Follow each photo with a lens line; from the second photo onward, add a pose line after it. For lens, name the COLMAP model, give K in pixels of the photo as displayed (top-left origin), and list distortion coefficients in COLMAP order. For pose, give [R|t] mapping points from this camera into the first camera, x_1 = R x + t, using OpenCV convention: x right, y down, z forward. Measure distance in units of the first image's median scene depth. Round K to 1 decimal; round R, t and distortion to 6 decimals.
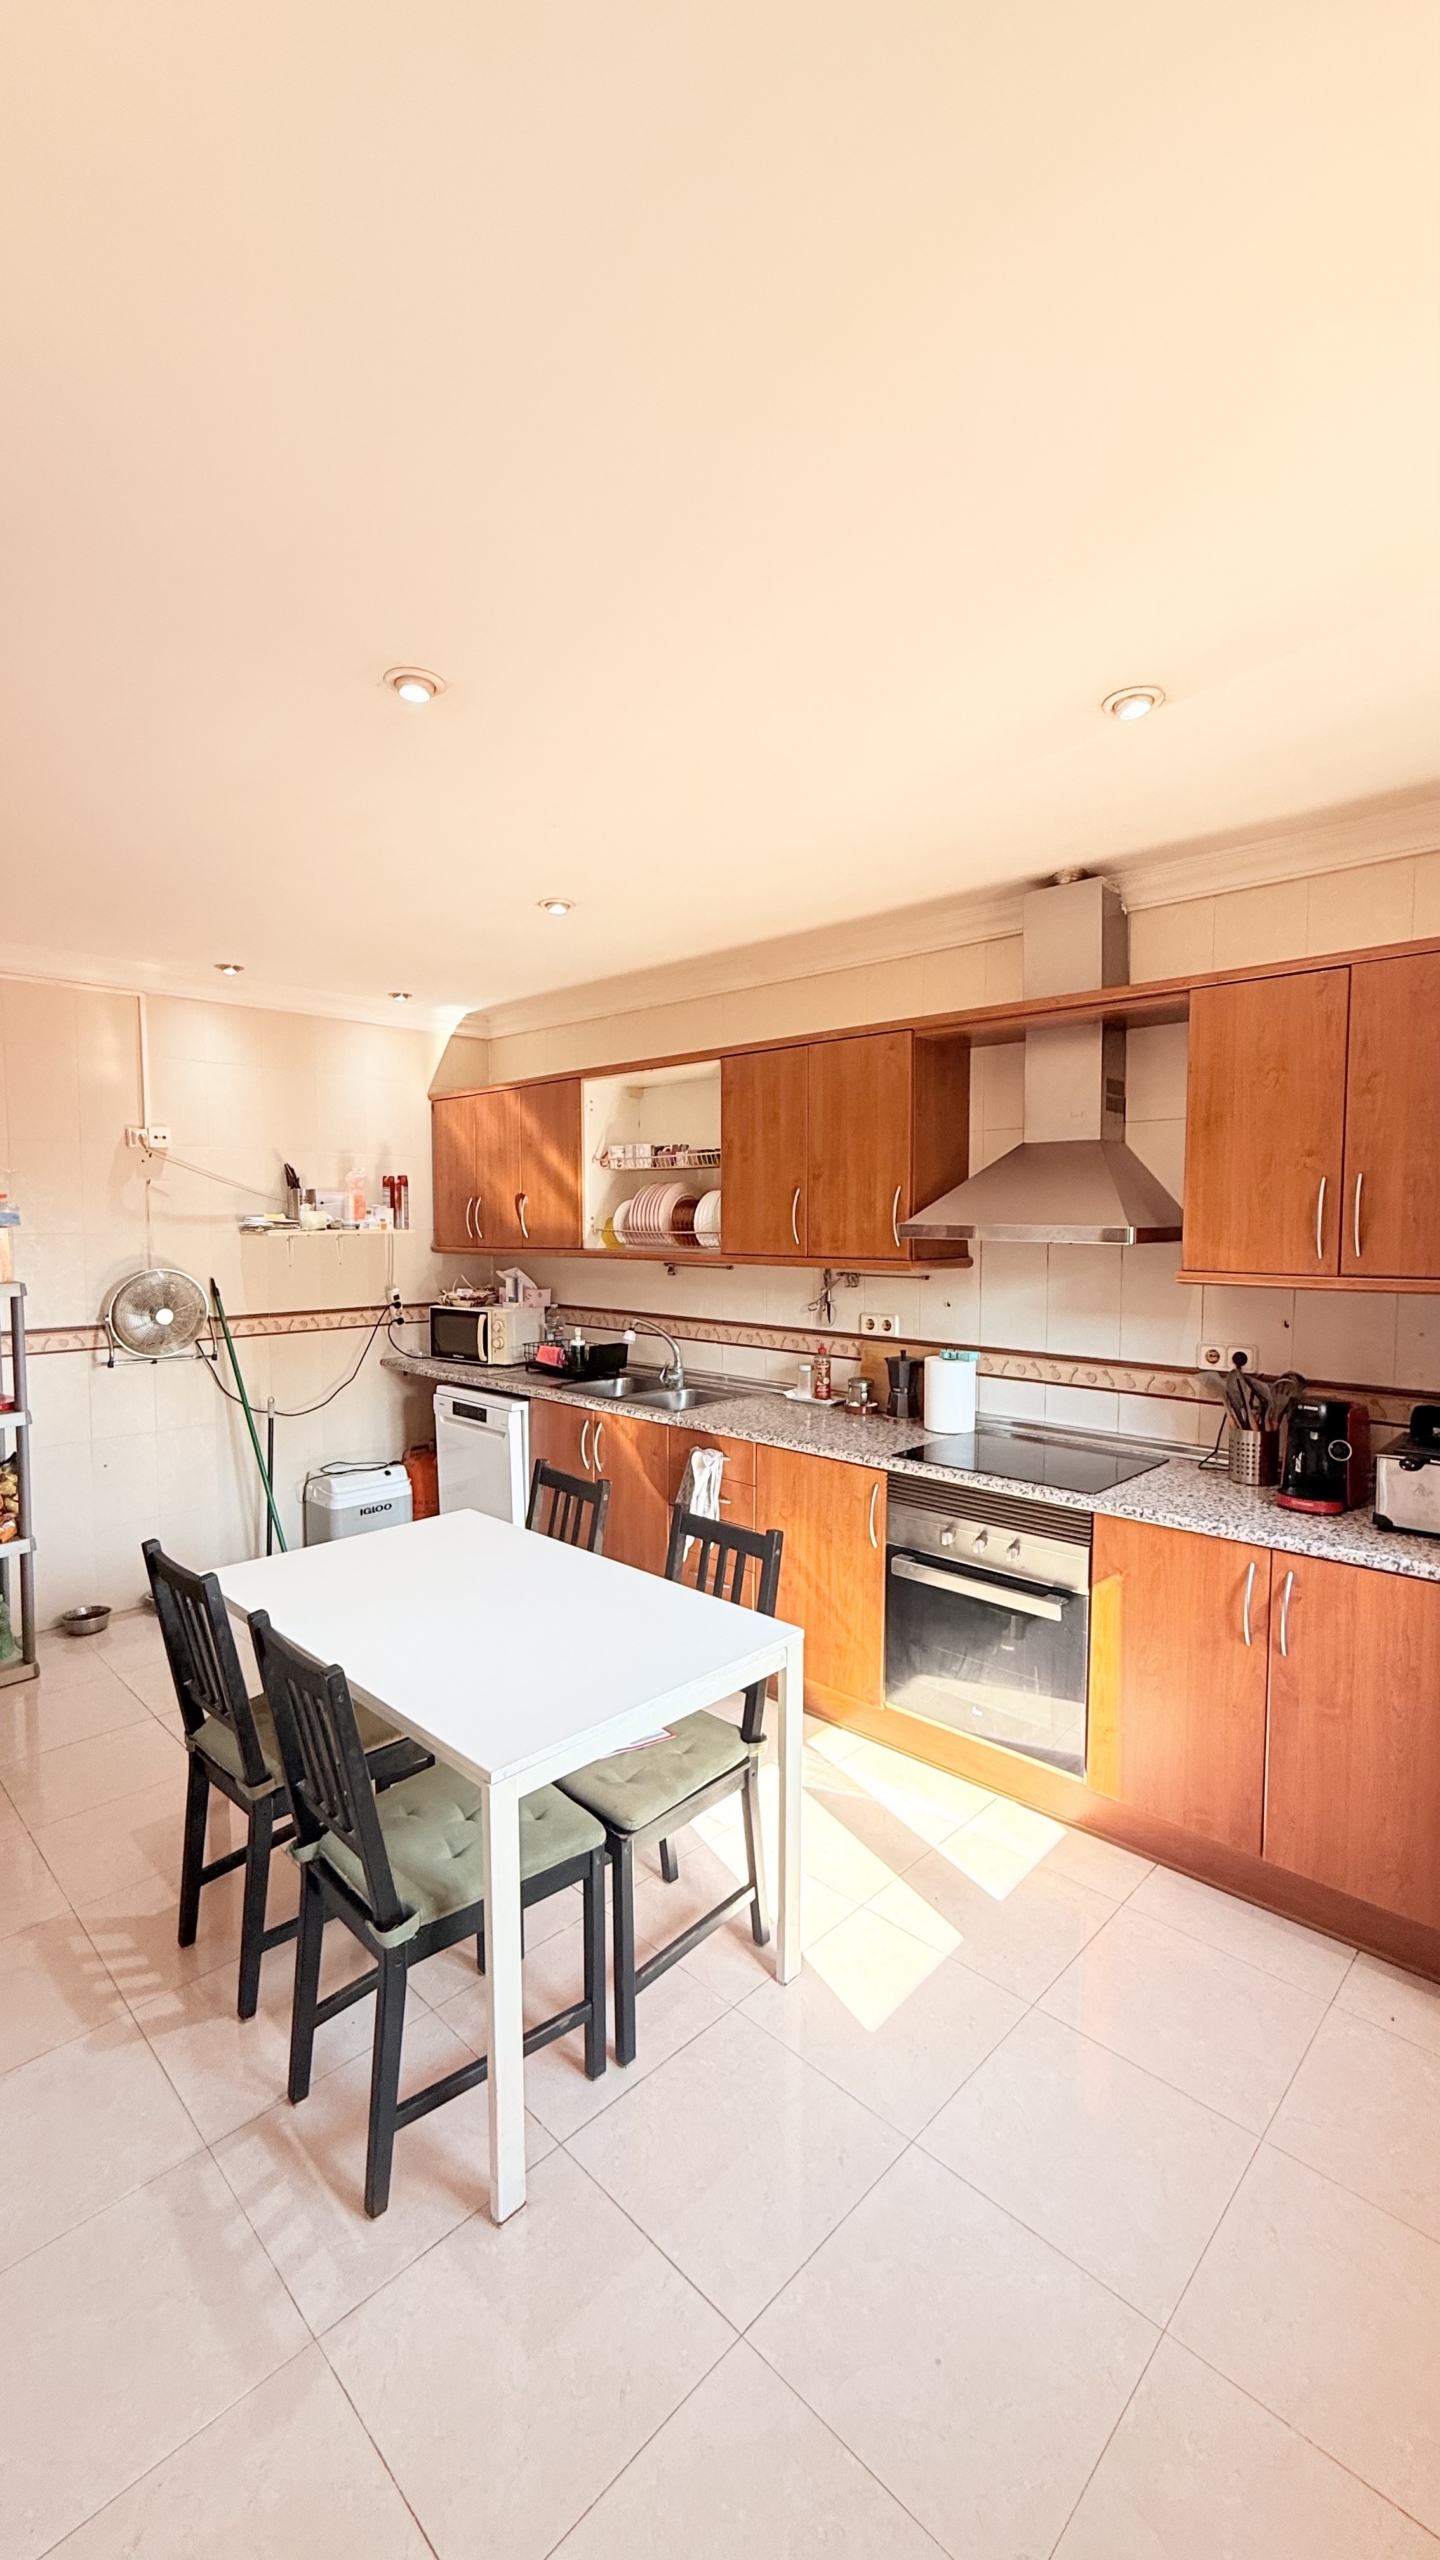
lens RADIAL K [[1020.6, 0, 723.6], [0, 1020.6, 1275.9], [0, 0, 1]] dist [0.000884, 0.000084]
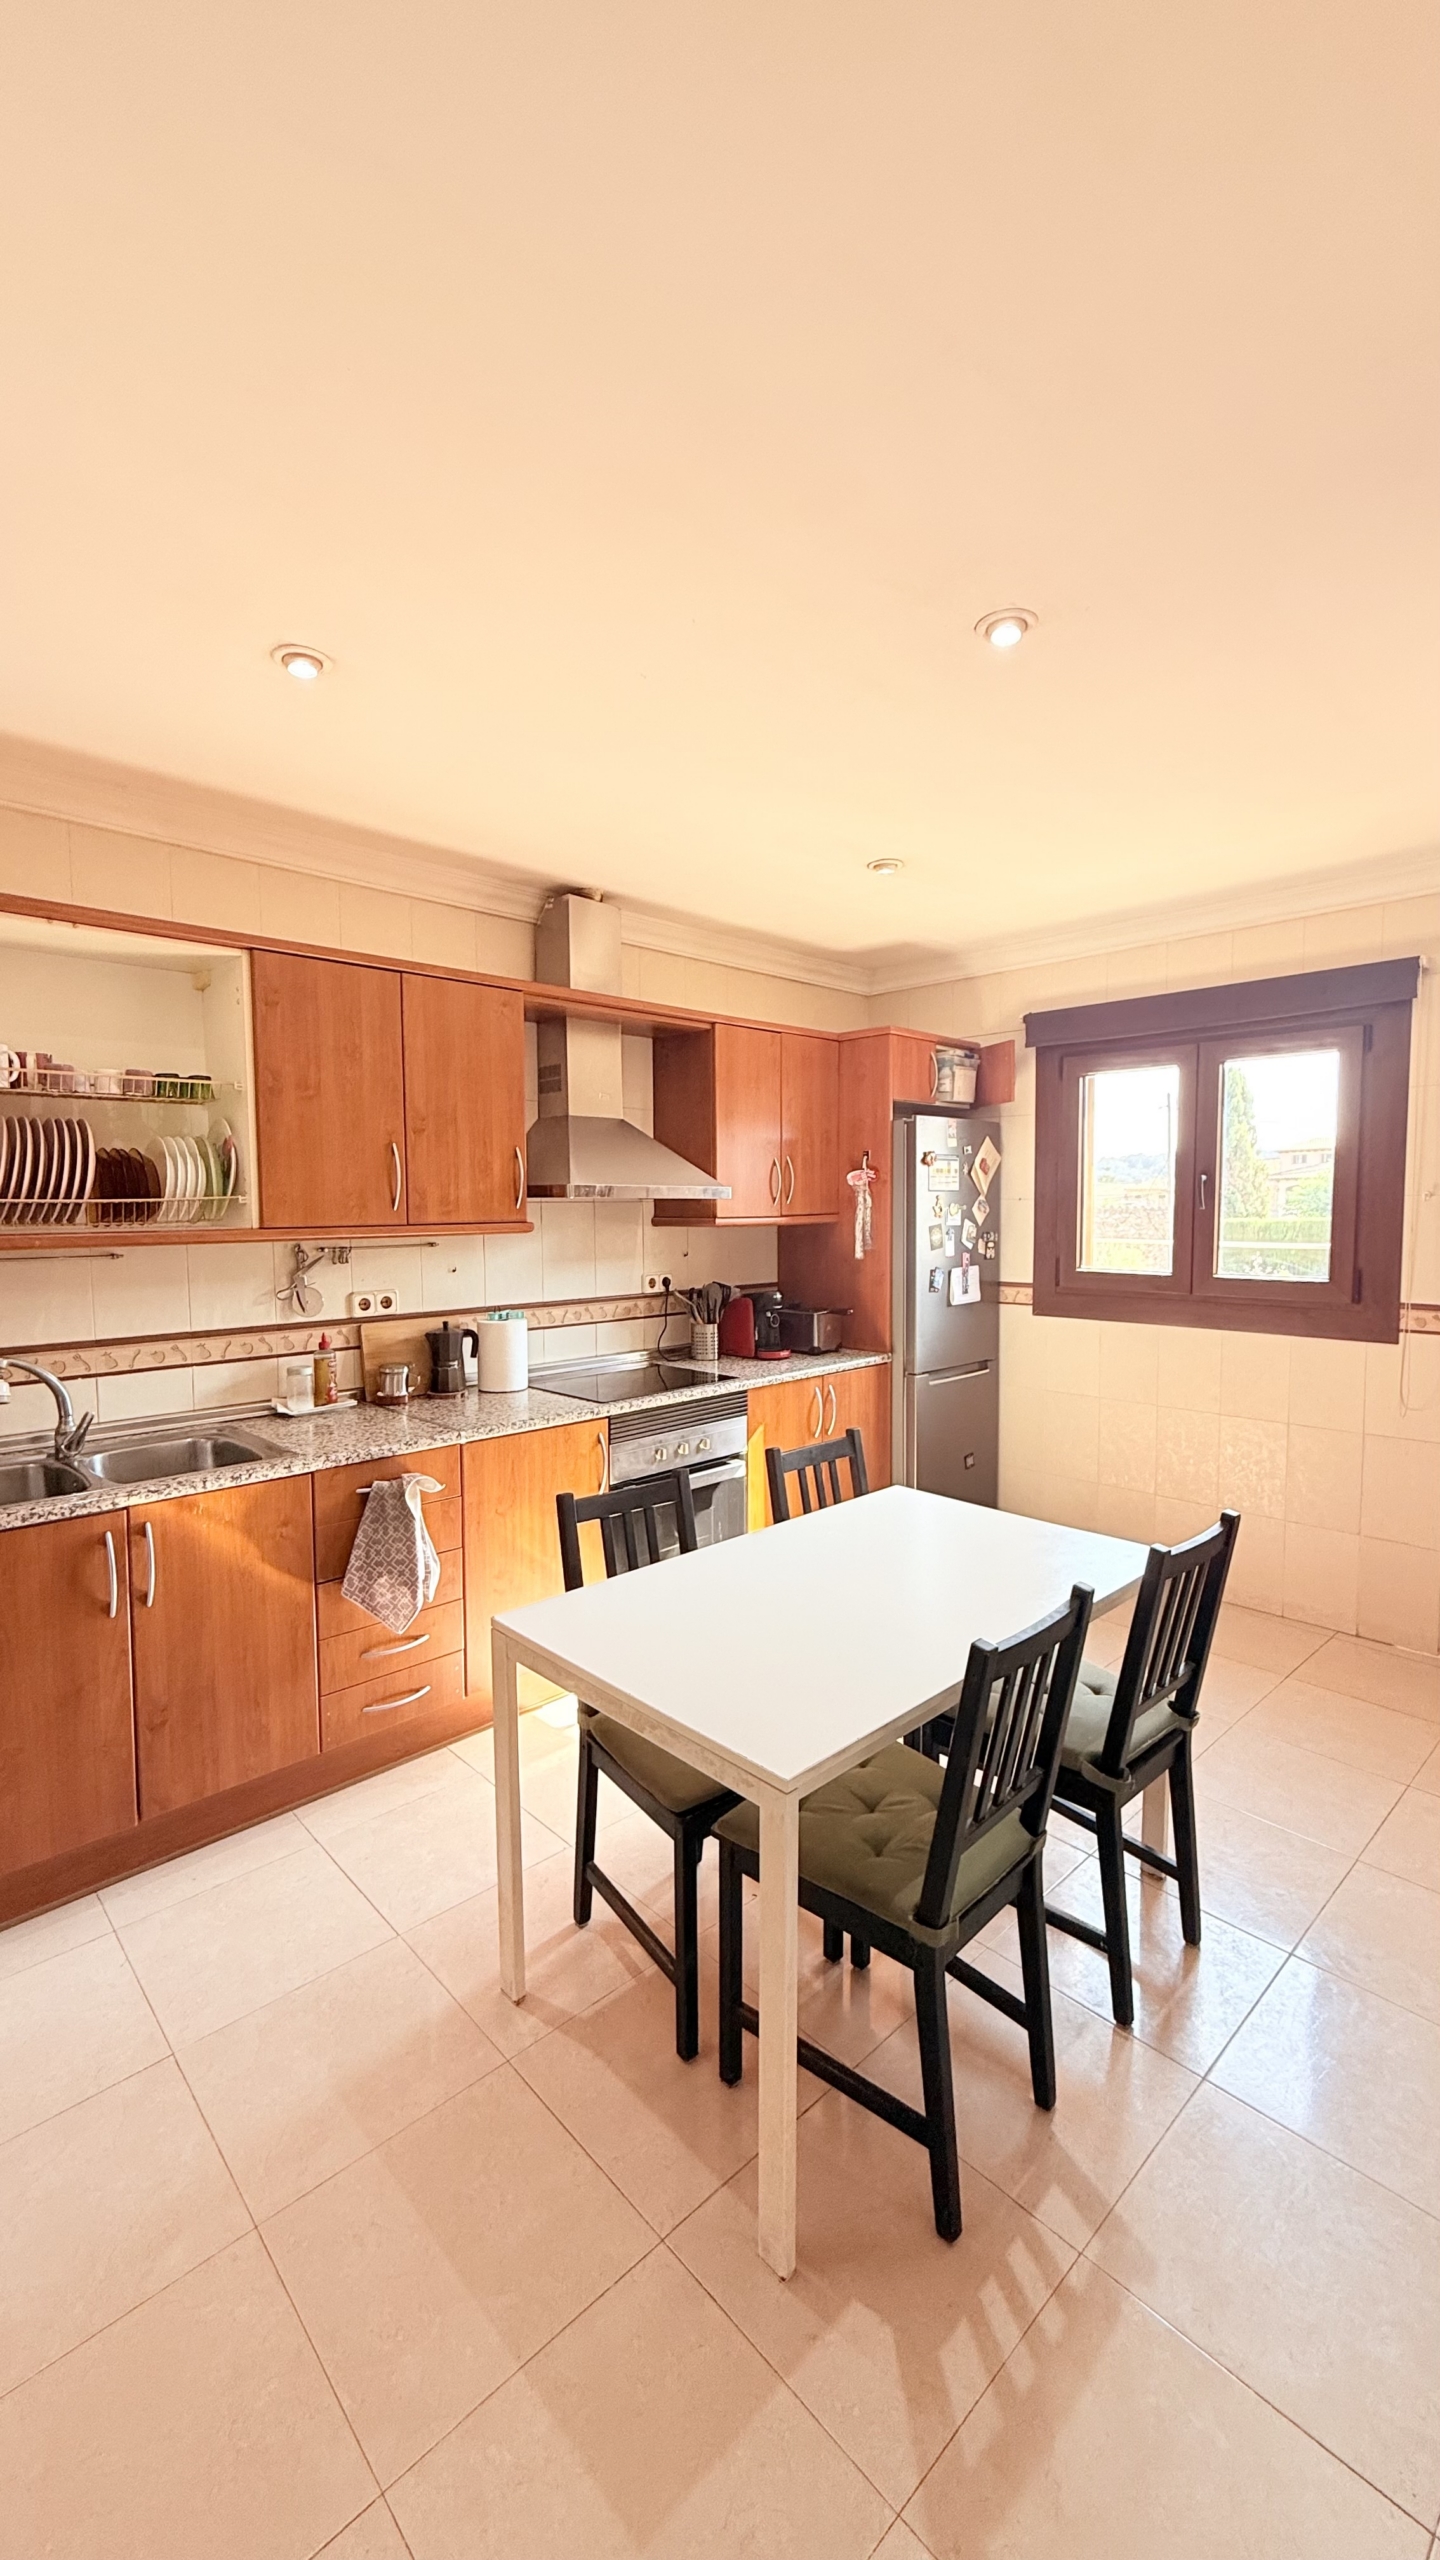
lens RADIAL K [[1020.6, 0, 722.6], [0, 1020.6, 1276.5], [0, 0, 1]] dist [0.000884, 0.000084]
pose [[0.042278, -0.073468, 0.996401, -0.780984], [0.067437, 0.995228, 0.070520, -0.018649], [-0.996827, 0.064213, 0.047031, 0.729405]]
